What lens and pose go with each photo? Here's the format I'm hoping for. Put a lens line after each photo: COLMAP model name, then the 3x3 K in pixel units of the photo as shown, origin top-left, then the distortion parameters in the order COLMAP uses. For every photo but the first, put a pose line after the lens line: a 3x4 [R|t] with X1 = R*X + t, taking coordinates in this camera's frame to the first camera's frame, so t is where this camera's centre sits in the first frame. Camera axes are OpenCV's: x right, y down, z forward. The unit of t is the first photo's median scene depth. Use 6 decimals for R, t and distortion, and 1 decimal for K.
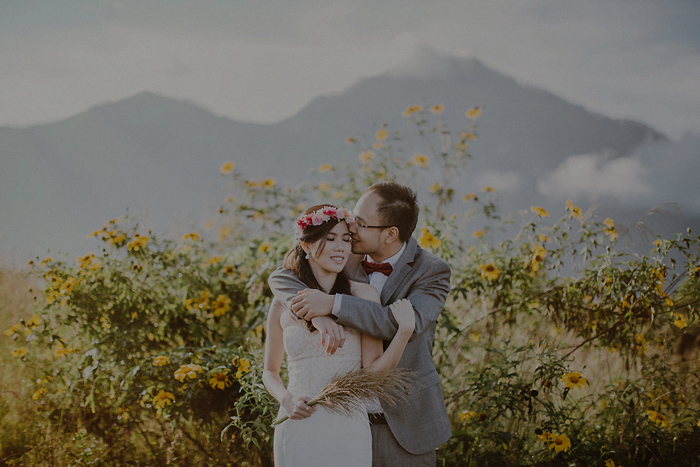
lens RADIAL K [[1032.4, 0, 350.0], [0, 1032.4, 233.5], [0, 0, 1]] dist [-0.269896, 0.006001]
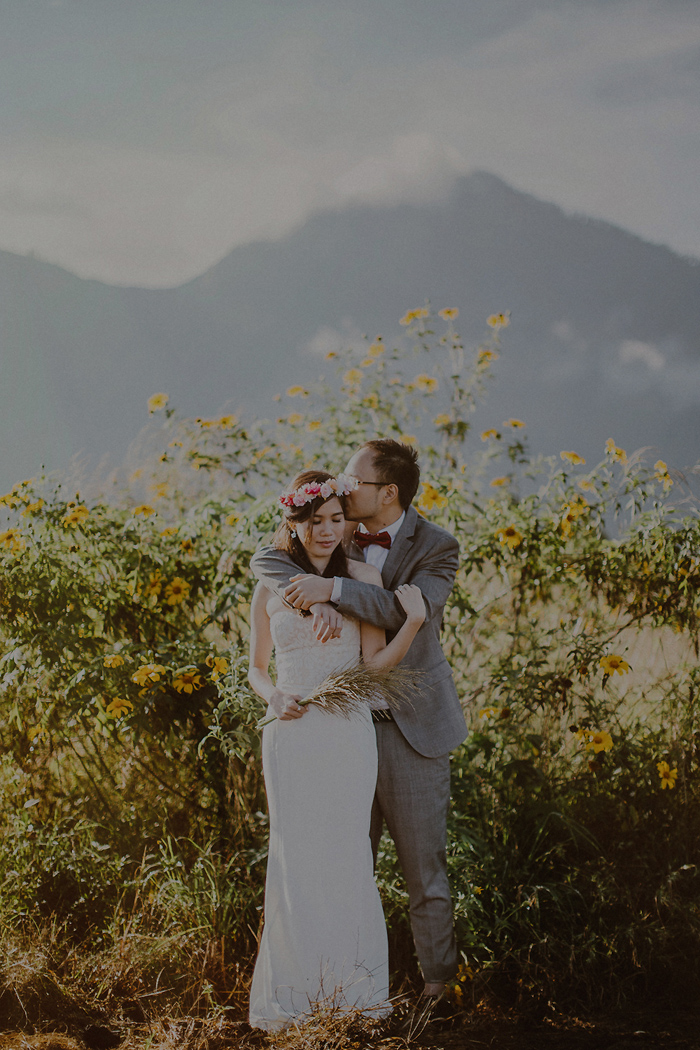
lens RADIAL K [[1548.7, 0, 350.0], [0, 1548.7, 525.0], [0, 0, 1]] dist [-0.269896, 0.006001]
pose [[0.999102, -0.035873, 0.022556, -0.016613], [0.035046, 0.998736, 0.036017, -0.020078], [-0.023819, -0.035195, 0.999097, -0.207712]]
